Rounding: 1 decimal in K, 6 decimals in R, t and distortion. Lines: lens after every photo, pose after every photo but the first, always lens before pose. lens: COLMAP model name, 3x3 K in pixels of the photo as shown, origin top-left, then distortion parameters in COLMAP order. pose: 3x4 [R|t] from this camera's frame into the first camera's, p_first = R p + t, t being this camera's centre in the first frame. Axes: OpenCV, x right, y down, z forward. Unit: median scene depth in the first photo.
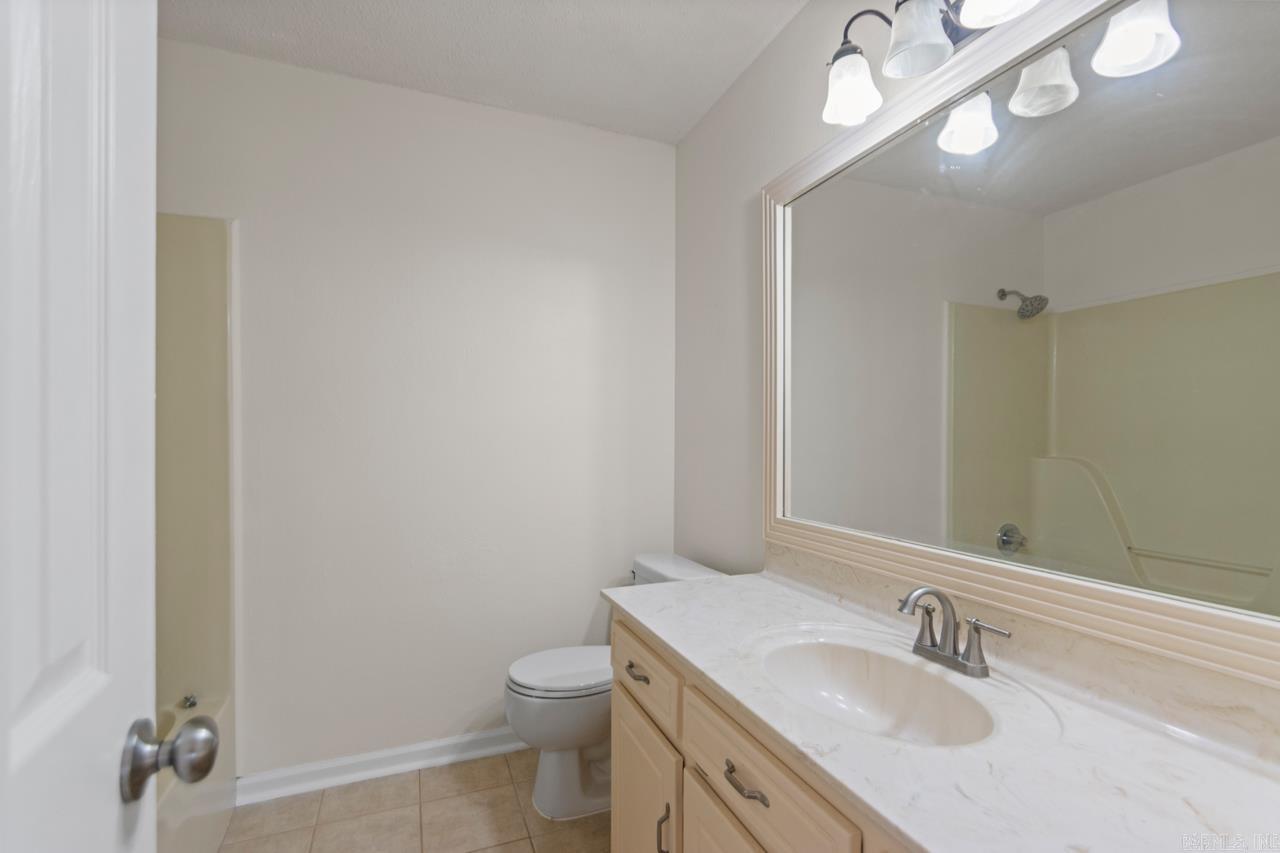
lens RADIAL K [[596.5, 0, 640.0], [0, 596.5, 426.5], [0, 0, 1]] dist [0.001974, -0.000874]
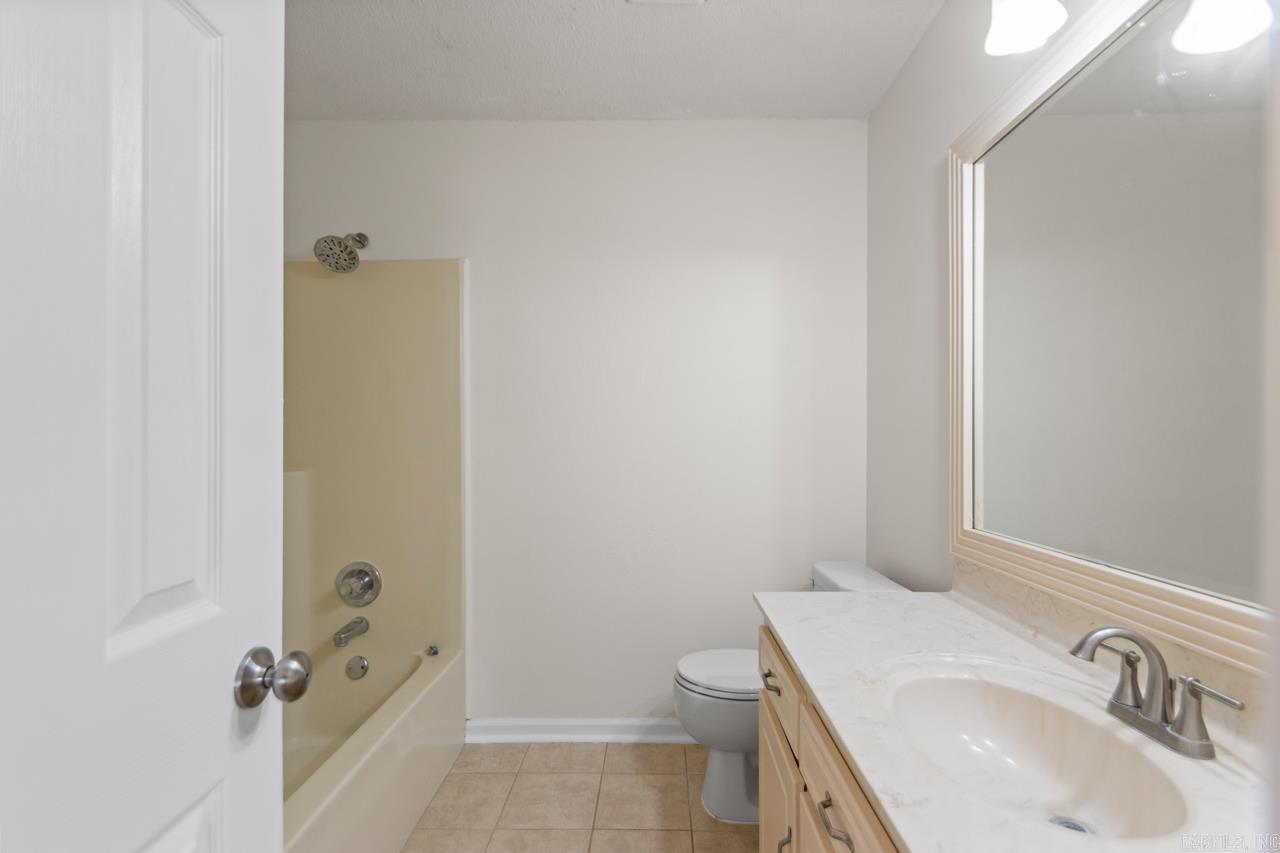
lens RADIAL K [[591.0, 0, 645.3], [0, 591.0, 428.1], [0, 0, 1]] dist [0.019700, -0.015902]
pose [[0.920809, -0.008472, -0.389921, 0.152695], [0.008158, 0.999964, -0.002462, 0.006153], [0.389927, -0.000914, 0.920845, 0.041232]]
